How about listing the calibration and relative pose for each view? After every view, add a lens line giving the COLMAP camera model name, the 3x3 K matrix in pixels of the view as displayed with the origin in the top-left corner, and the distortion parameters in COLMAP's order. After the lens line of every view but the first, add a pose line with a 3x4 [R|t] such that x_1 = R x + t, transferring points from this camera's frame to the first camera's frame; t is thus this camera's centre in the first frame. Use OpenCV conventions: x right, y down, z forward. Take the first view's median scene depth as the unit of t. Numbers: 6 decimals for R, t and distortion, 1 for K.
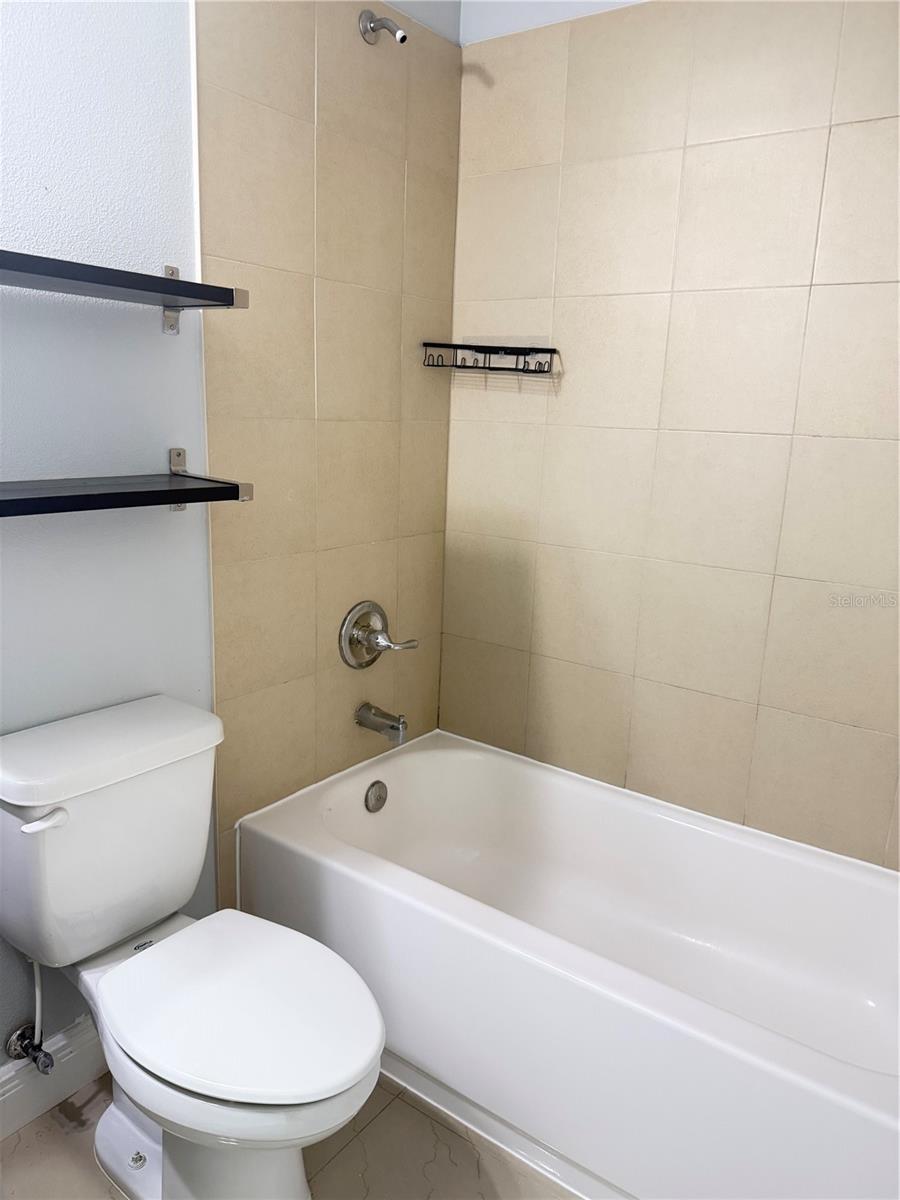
lens RADIAL K [[832.2, 0, 450.0], [0, 832.2, 600.0], [0, 0, 1]] dist [0.055532, -0.085366]
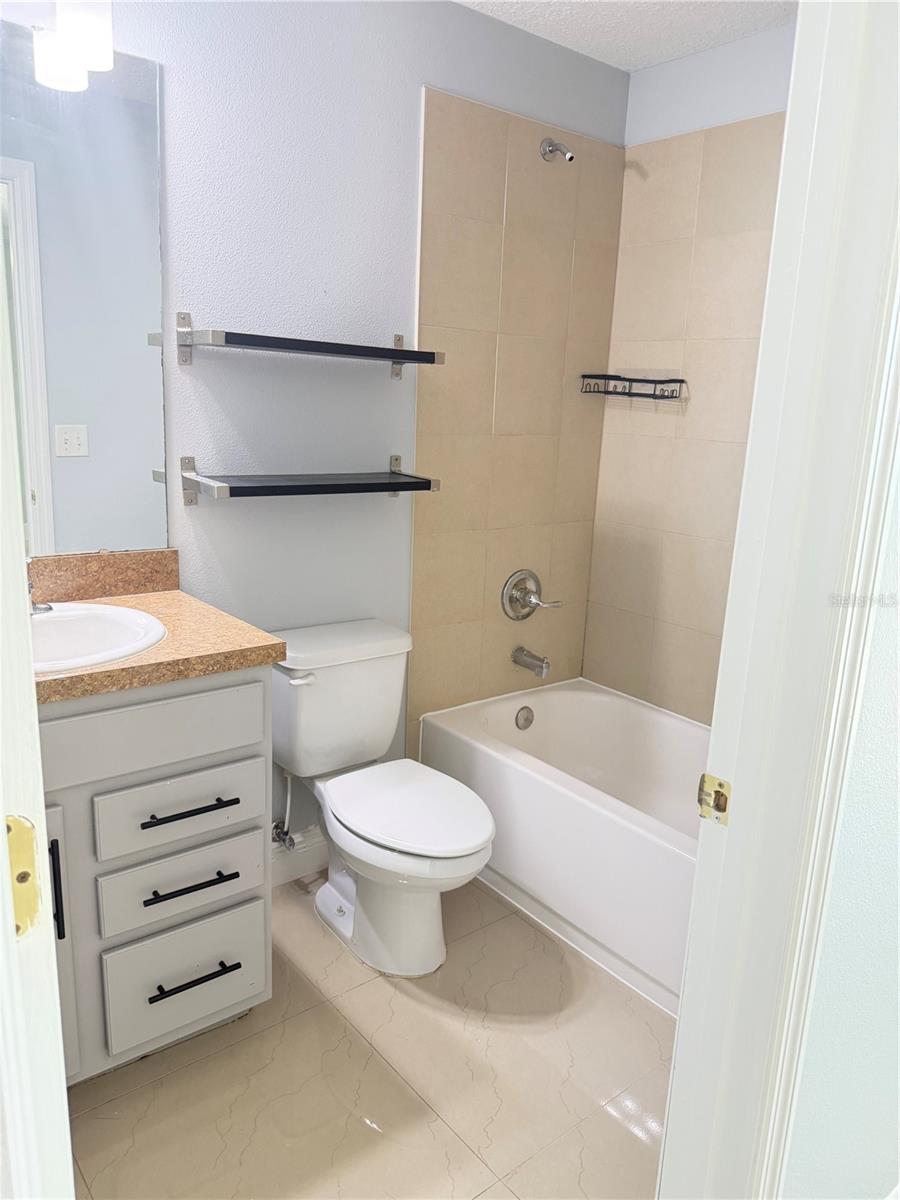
lens RADIAL K [[839.8, 0, 450.0], [0, 839.8, 600.0], [0, 0, 1]] dist [0.183615, -0.415606]
pose [[0.963619, 0.063002, -0.259749, 0.141667], [-0.063388, 0.997965, 0.006896, 0.048911], [0.259655, 0.009820, 0.965652, -0.346818]]
